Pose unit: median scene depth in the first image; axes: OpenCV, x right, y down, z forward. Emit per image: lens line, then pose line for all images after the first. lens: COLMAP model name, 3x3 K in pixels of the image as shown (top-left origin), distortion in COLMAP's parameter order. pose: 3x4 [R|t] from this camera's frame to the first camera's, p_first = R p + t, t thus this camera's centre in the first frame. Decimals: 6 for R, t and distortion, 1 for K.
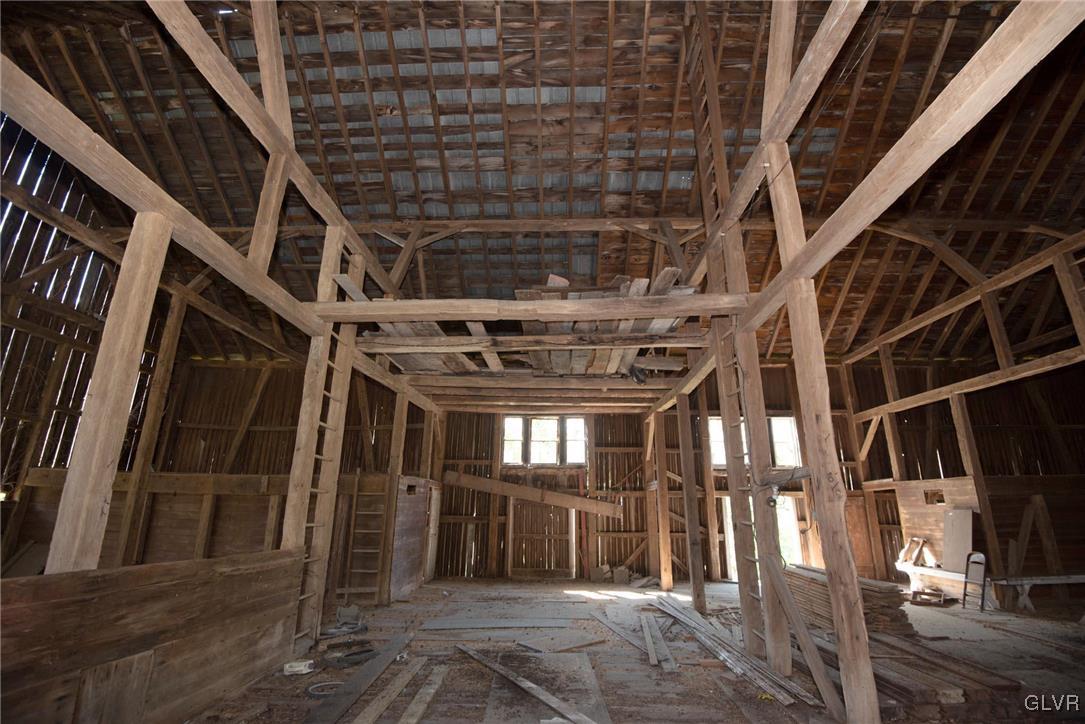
lens RADIAL K [[492.2, 0, 542.5], [0, 492.2, 354.2], [0, 0, 1]] dist [-0.043849, -0.000257]
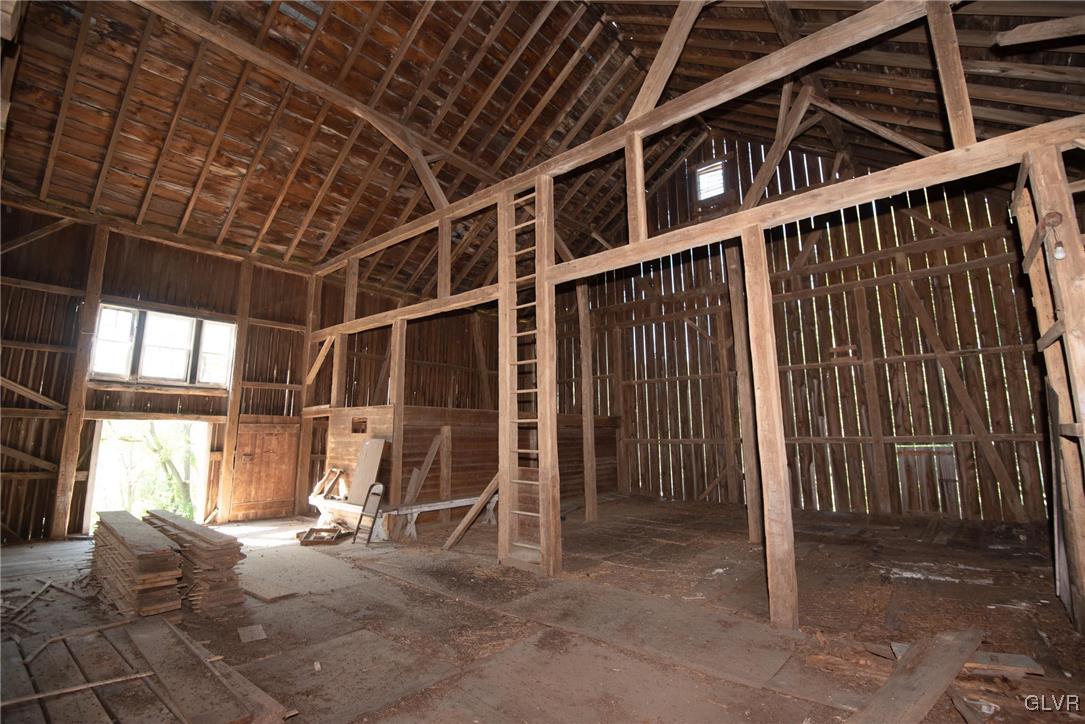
lens RADIAL K [[492.2, 0, 542.5], [0, 492.2, 354.2], [0, 0, 1]] dist [-0.043849, -0.000257]
pose [[0.615461, 0.113533, 0.779948, 0.280839], [-0.221146, 0.974695, 0.032626, 0.053404], [-0.756507, -0.192562, 0.624994, 0.156190]]
